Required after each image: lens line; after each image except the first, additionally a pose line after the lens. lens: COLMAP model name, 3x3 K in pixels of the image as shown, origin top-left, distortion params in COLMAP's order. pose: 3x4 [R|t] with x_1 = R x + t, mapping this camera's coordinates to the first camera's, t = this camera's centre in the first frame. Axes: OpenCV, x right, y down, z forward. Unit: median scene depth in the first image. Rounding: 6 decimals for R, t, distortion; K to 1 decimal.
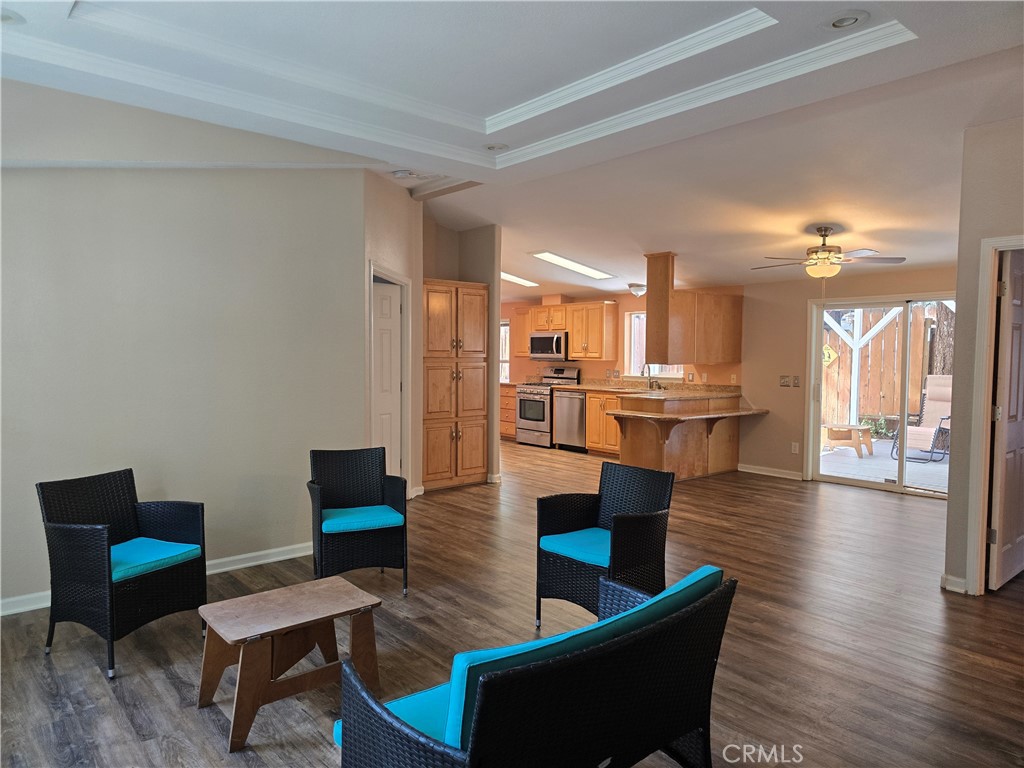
lens RADIAL K [[679.1, 0, 512.0], [0, 679.1, 384.0], [0, 0, 1]] dist [0.020479, -0.001896]
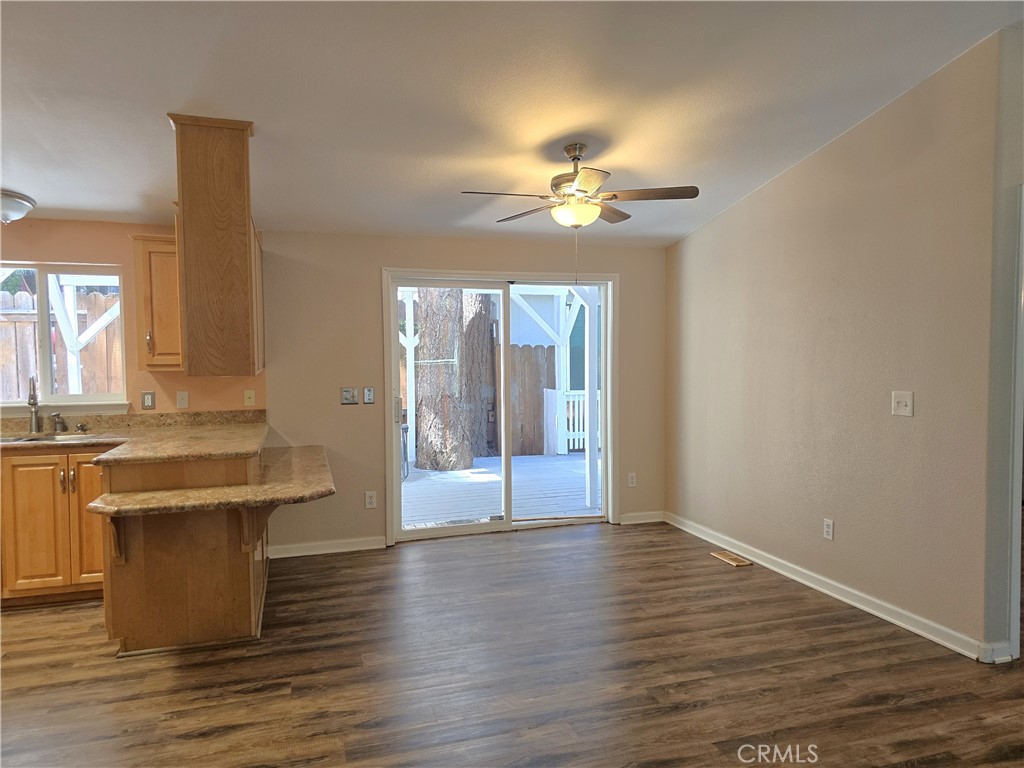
lens RADIAL K [[679.1, 0, 512.0], [0, 679.1, 384.0], [0, 0, 1]] dist [0.020479, -0.001896]
pose [[0.380219, -0.047974, 0.923651, -0.105337], [0.056907, 0.997975, 0.028408, -0.021950], [-0.923144, 0.041761, 0.382180, 0.569999]]
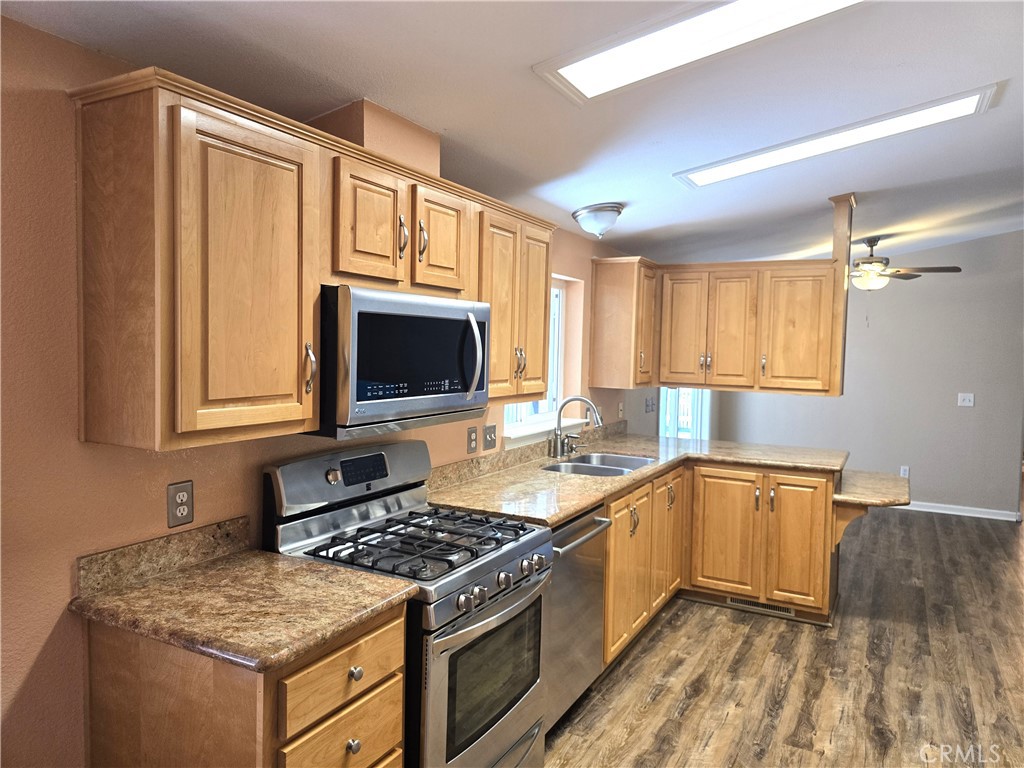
lens RADIAL K [[679.1, 0, 512.0], [0, 679.1, 384.0], [0, 0, 1]] dist [0.020479, -0.001896]
pose [[-0.351354, -0.059077, 0.934377, -0.188570], [0.027599, 0.996920, 0.073409, -0.074450], [-0.935836, 0.051581, -0.348642, 1.254478]]
